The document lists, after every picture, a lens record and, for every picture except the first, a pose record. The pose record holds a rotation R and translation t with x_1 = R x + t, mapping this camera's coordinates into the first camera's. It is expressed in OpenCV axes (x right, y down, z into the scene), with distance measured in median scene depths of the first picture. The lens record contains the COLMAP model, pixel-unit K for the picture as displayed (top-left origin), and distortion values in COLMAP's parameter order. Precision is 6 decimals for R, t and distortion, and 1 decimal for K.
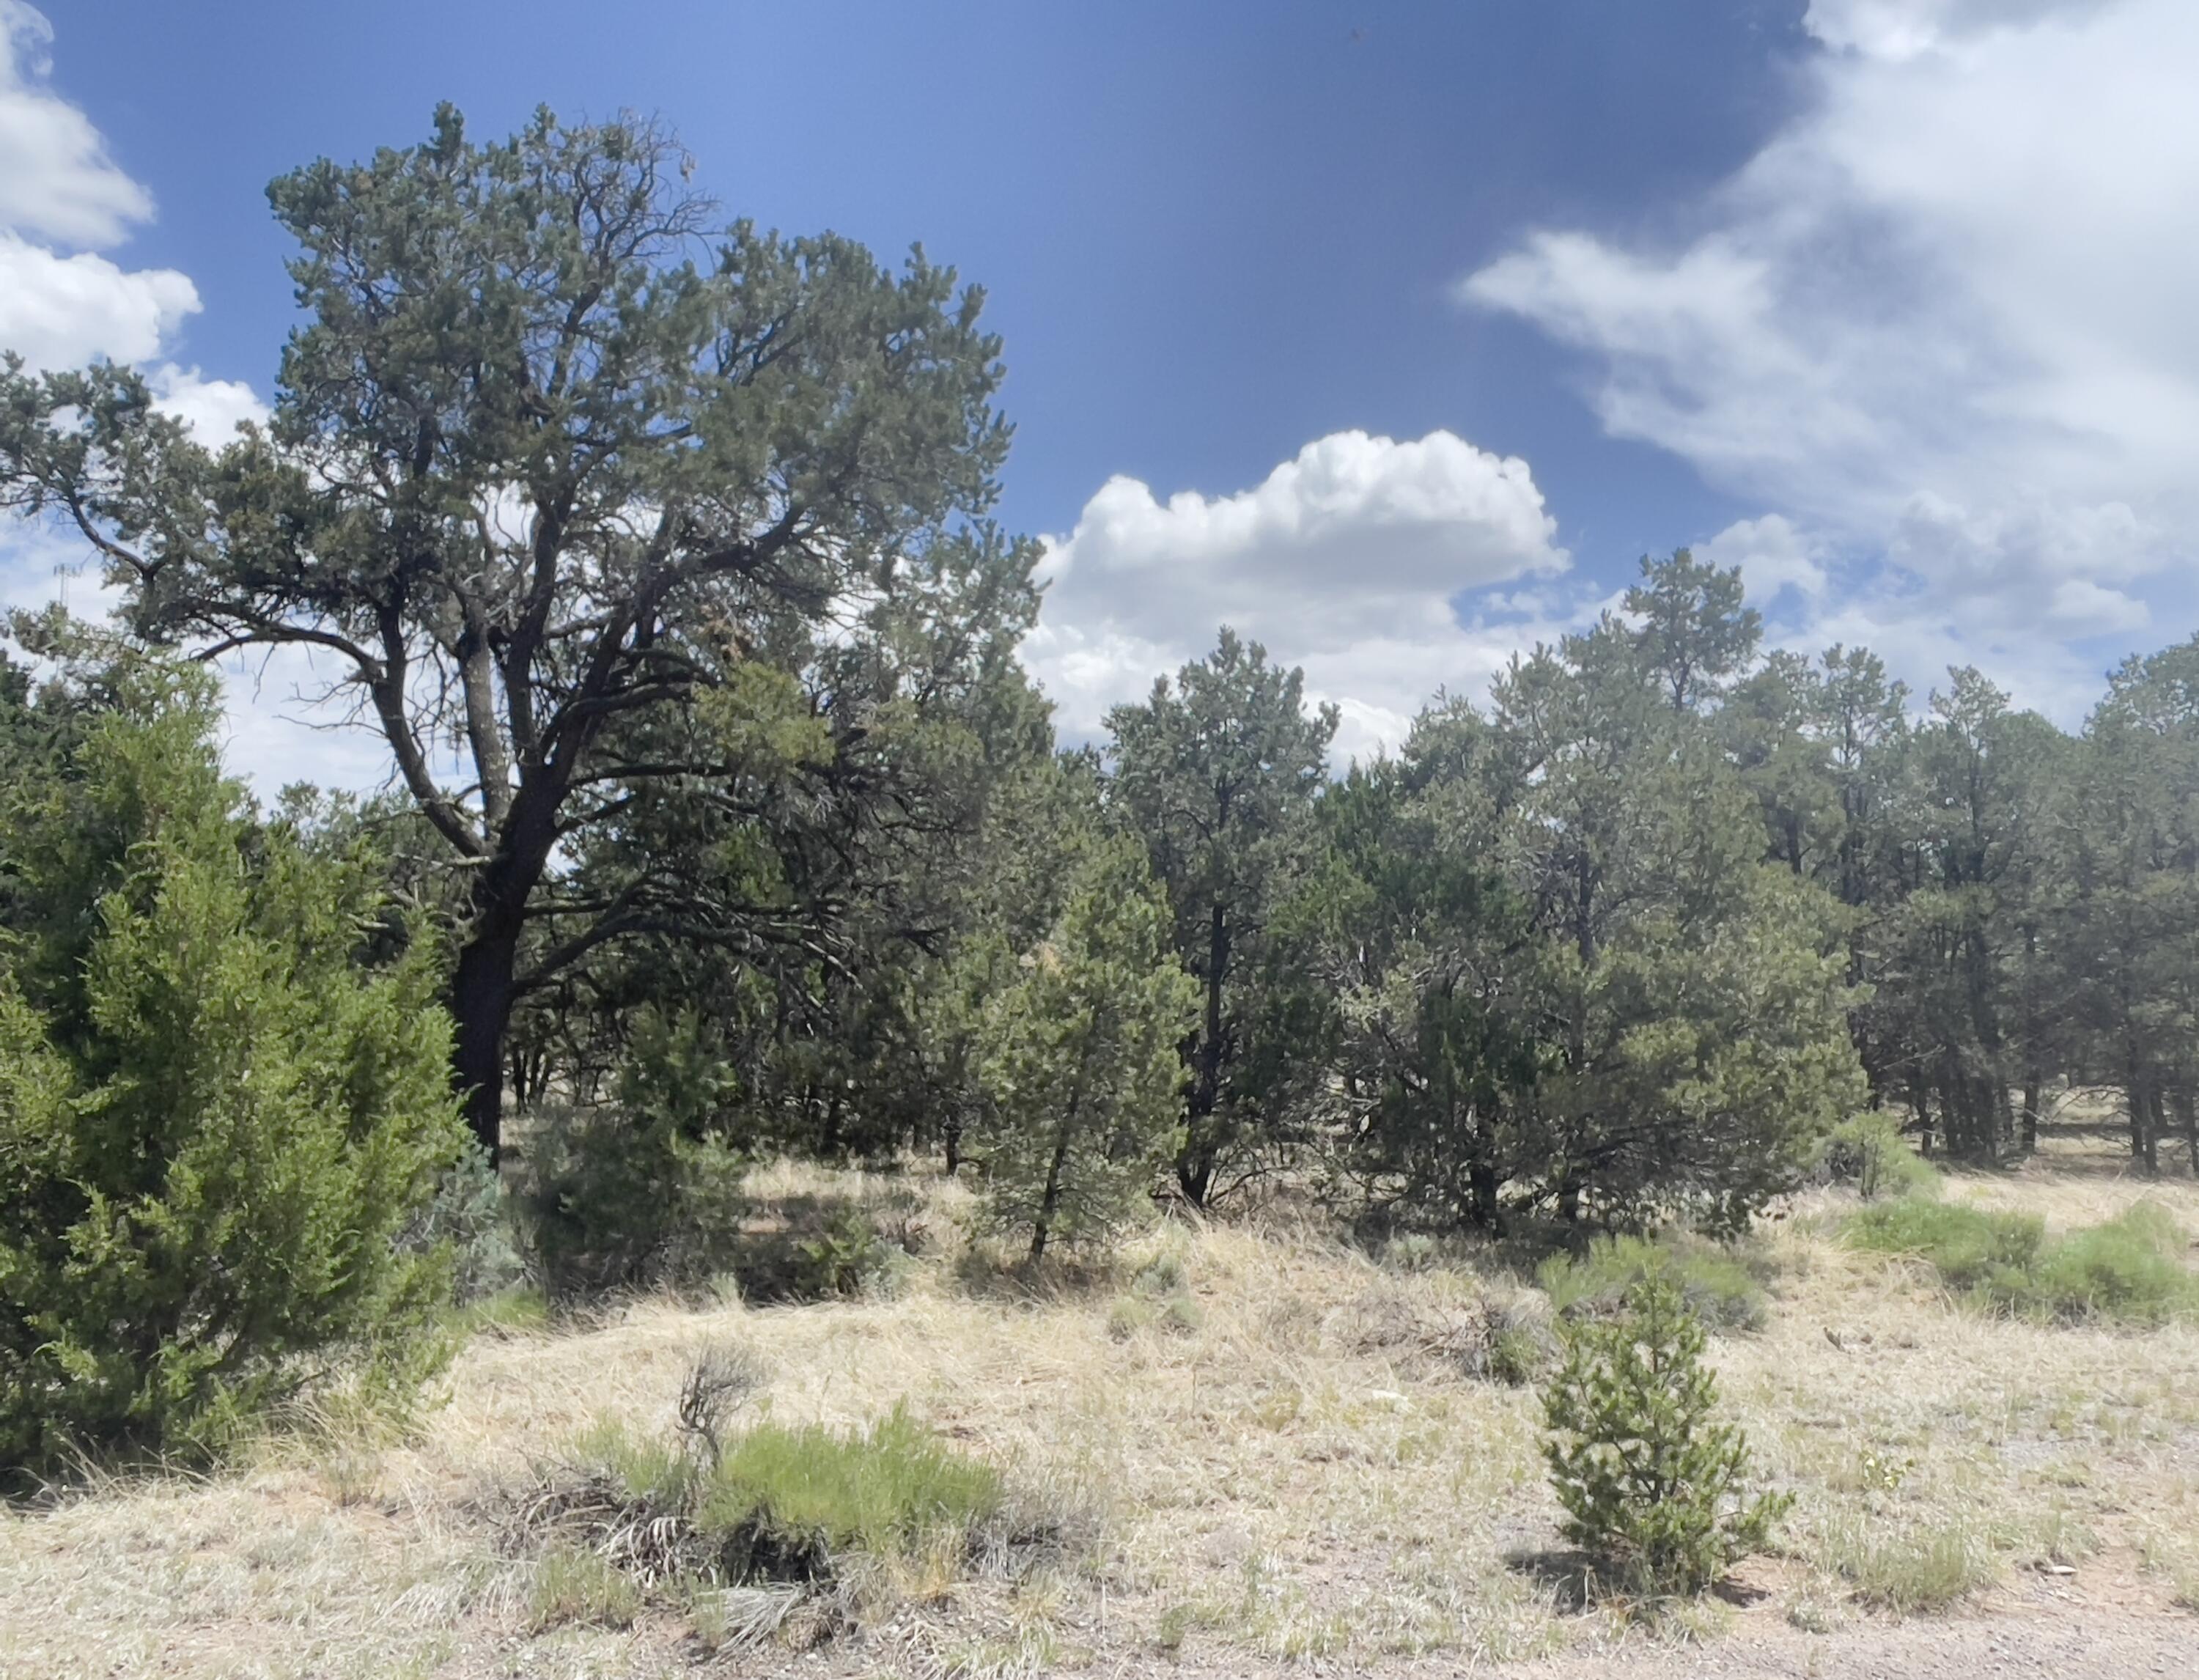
lens RADIAL K [[1743.9, 0, 870.9], [0, 1743.9, 786.5], [0, 0, 1]] dist [0.014617, -0.013118]
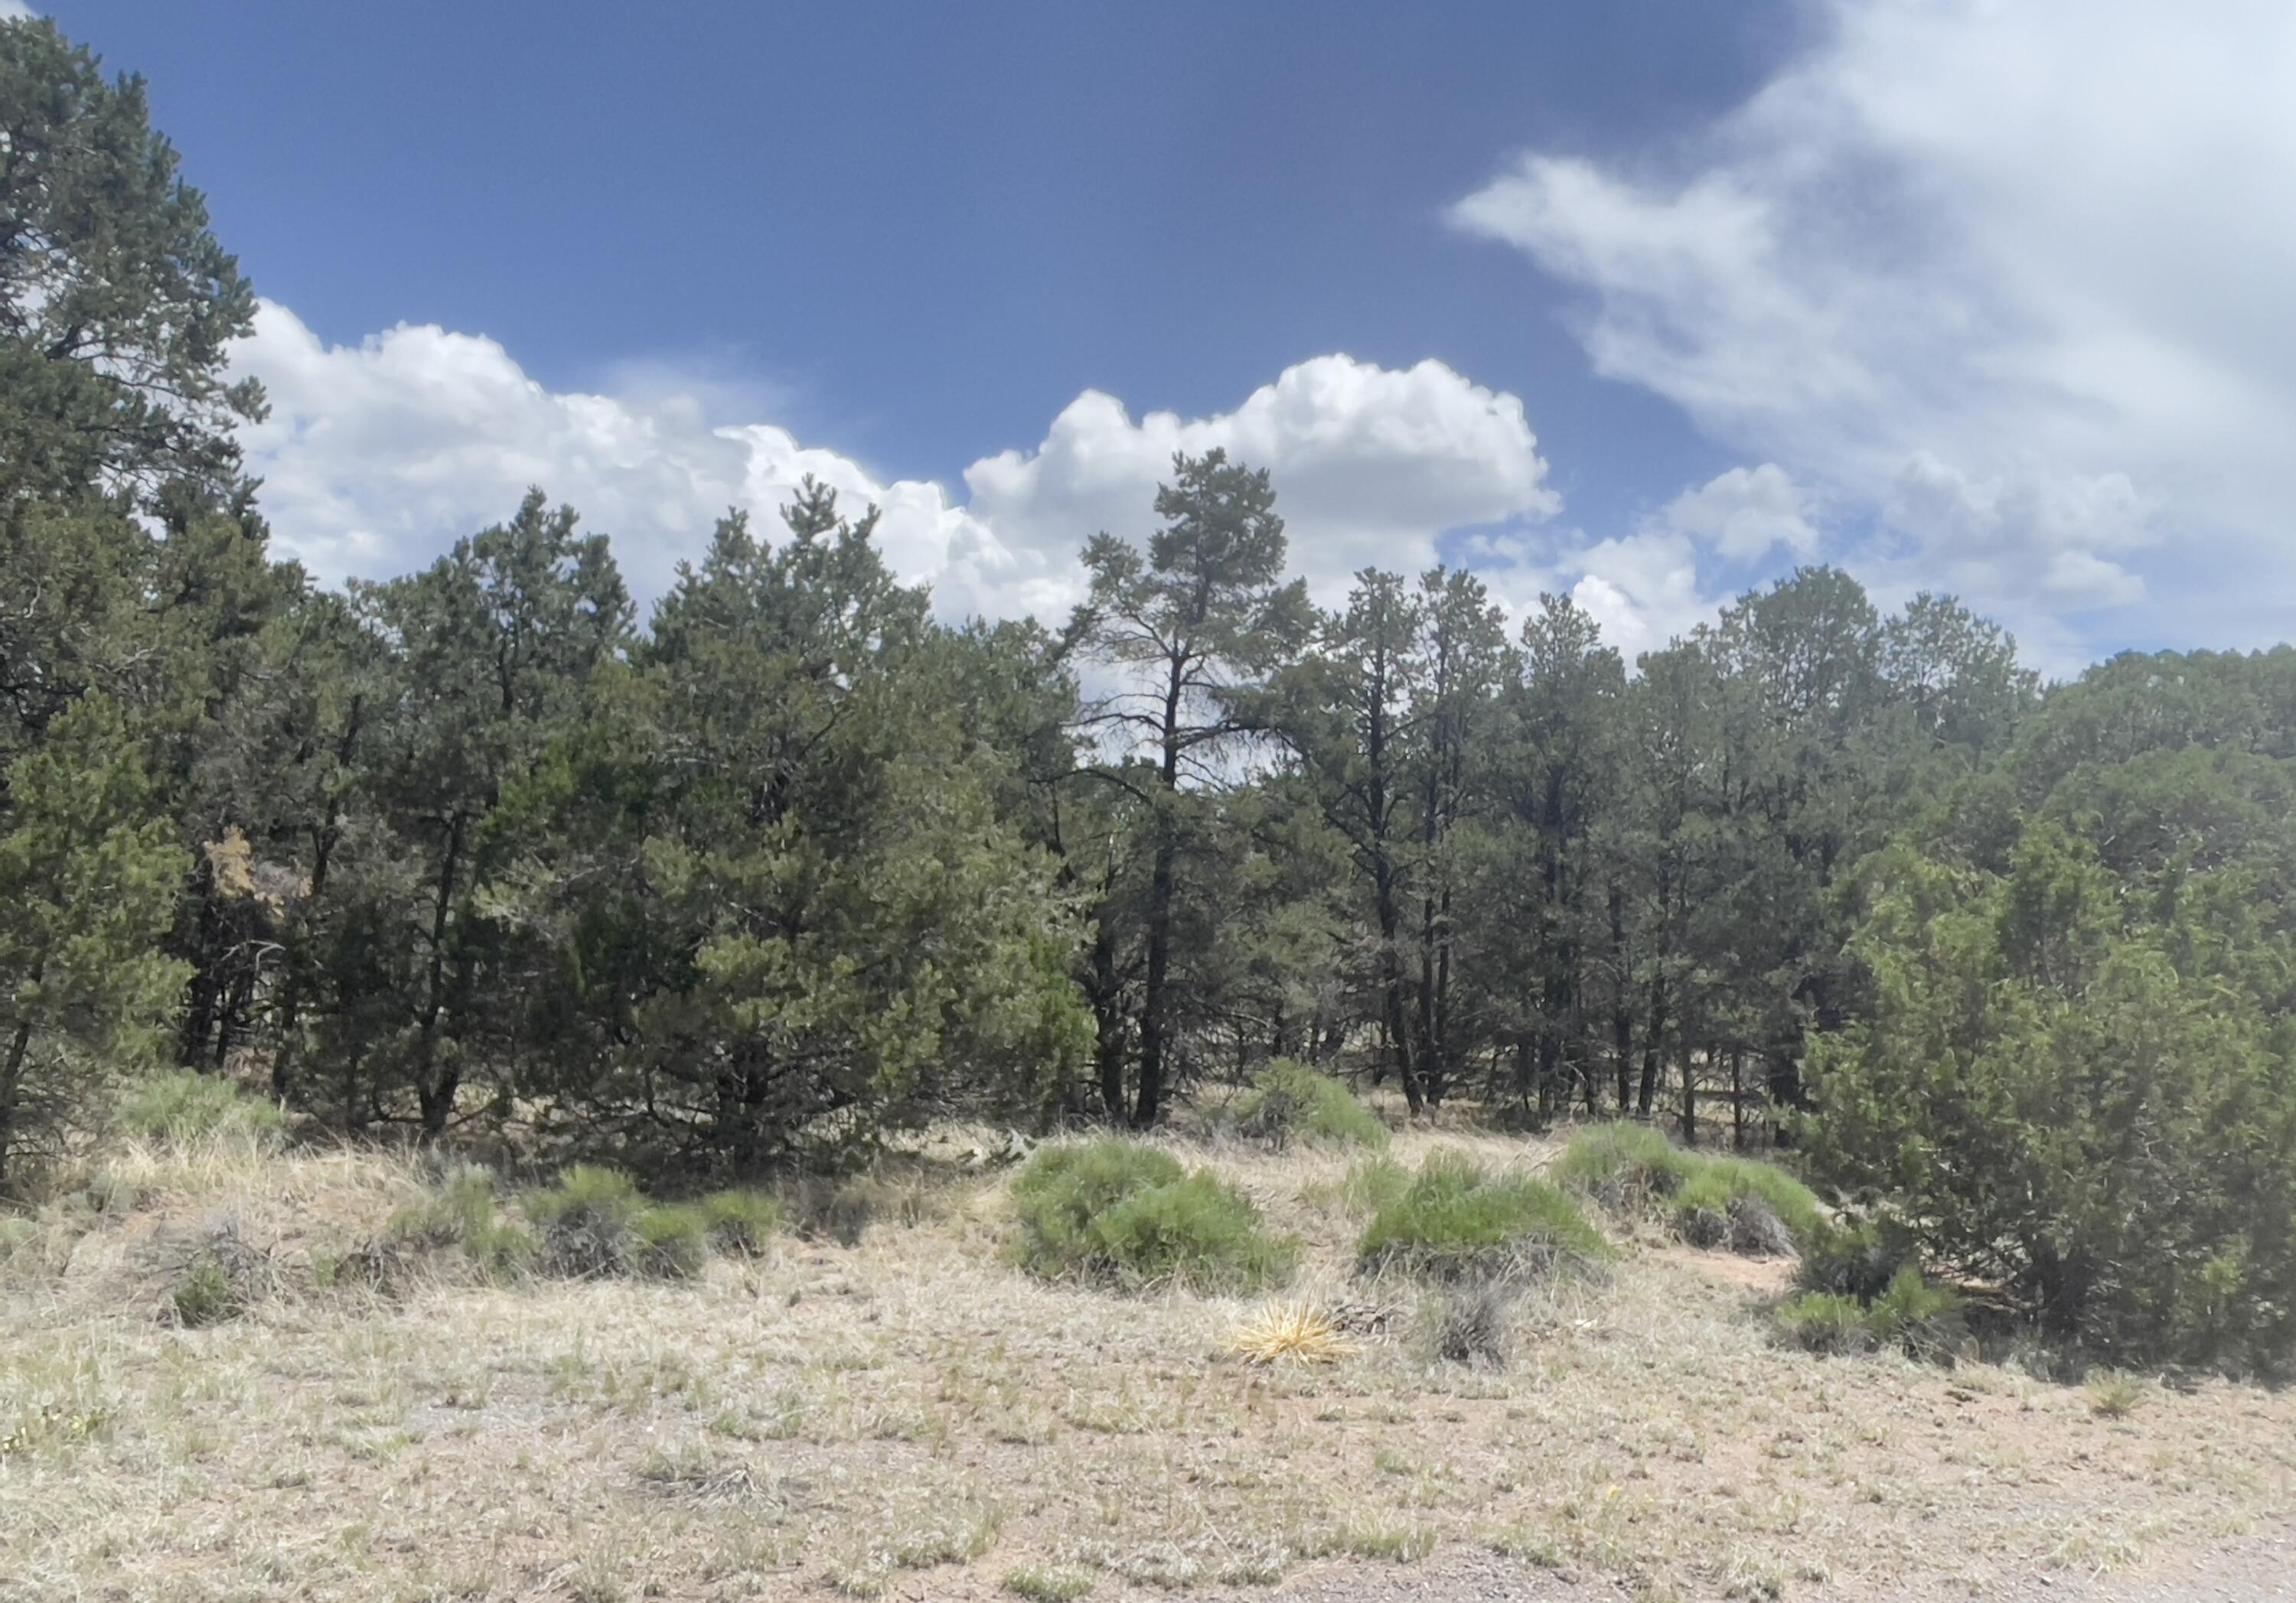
lens RADIAL K [[1796.5, 0, 1043.1], [0, 1796.5, 761.3], [0, 0, 1]] dist [0.022939, -0.033026]
pose [[0.998550, 0.048649, 0.023060, 0.106066], [-0.049149, 0.998557, 0.021639, 0.004309], [-0.021974, -0.022741, 0.999500, 0.014655]]
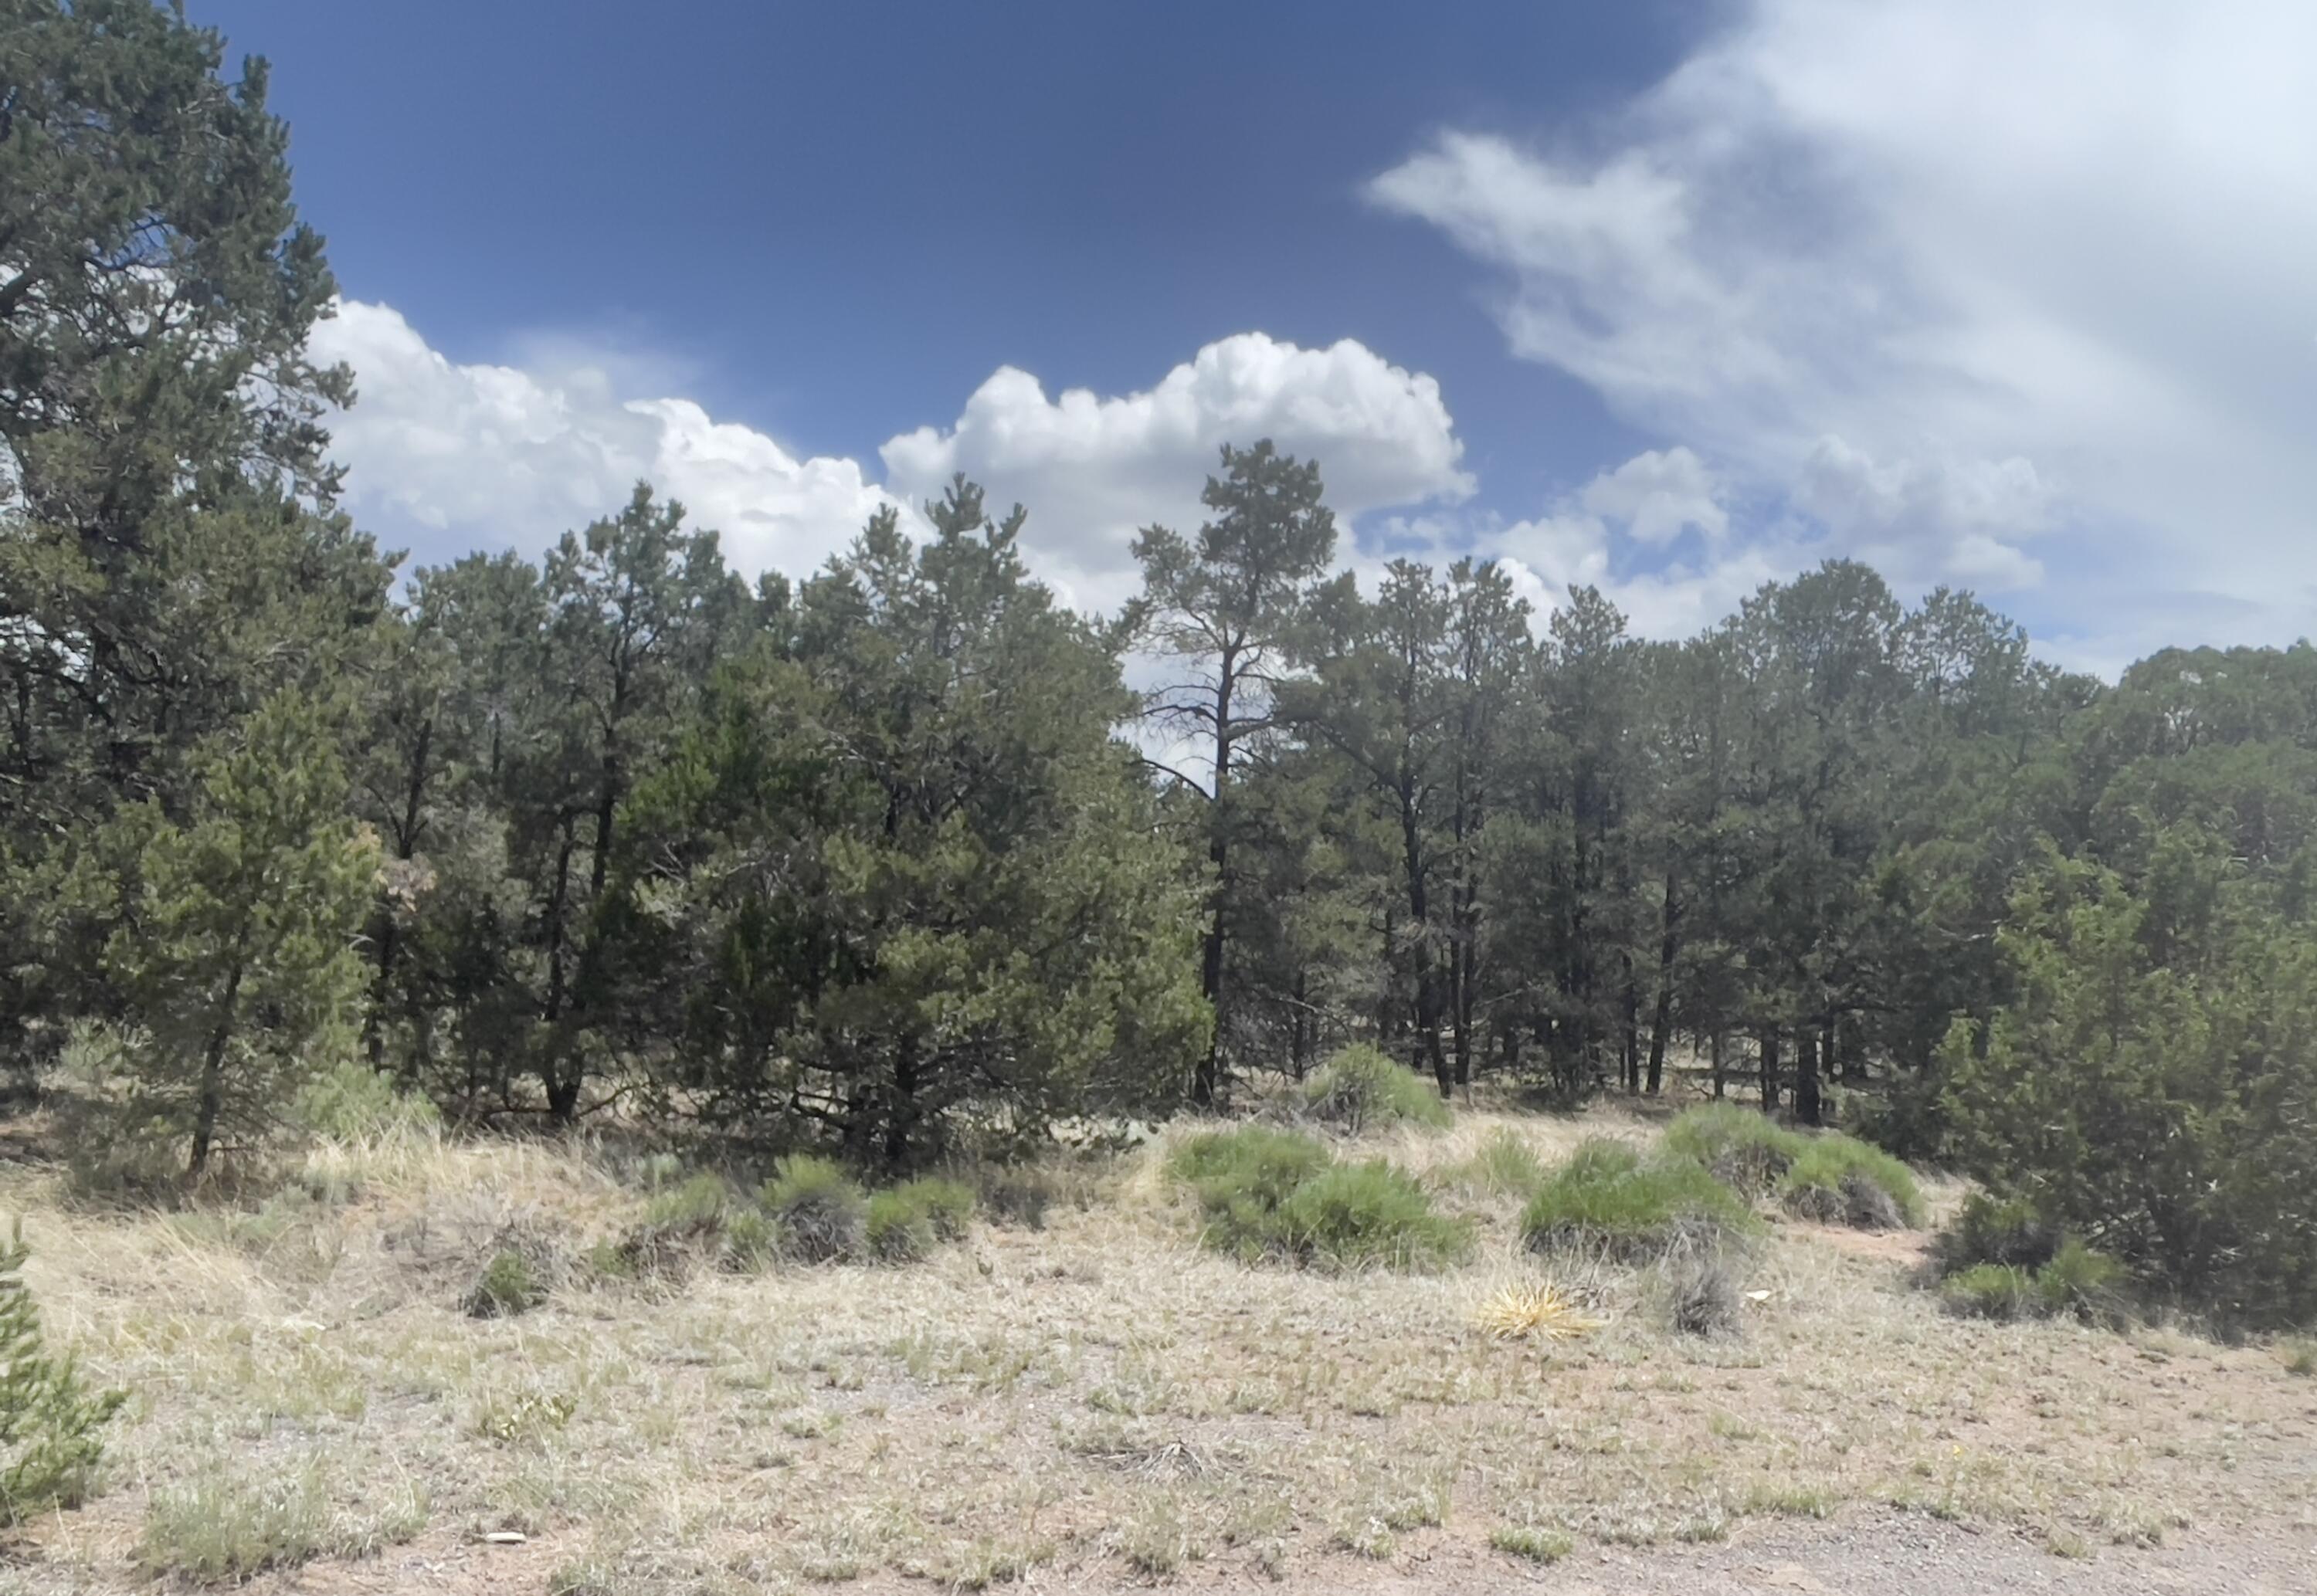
lens RADIAL K [[1812.9, 0, 1008.0], [0, 1812.9, 804.5], [0, 0, 1]] dist [0.022939, -0.033026]
pose [[0.996559, 0.046895, 0.068342, 0.089244], [-0.050664, 0.997228, 0.054502, 0.003991], [-0.065597, -0.057777, 0.996172, 0.012363]]
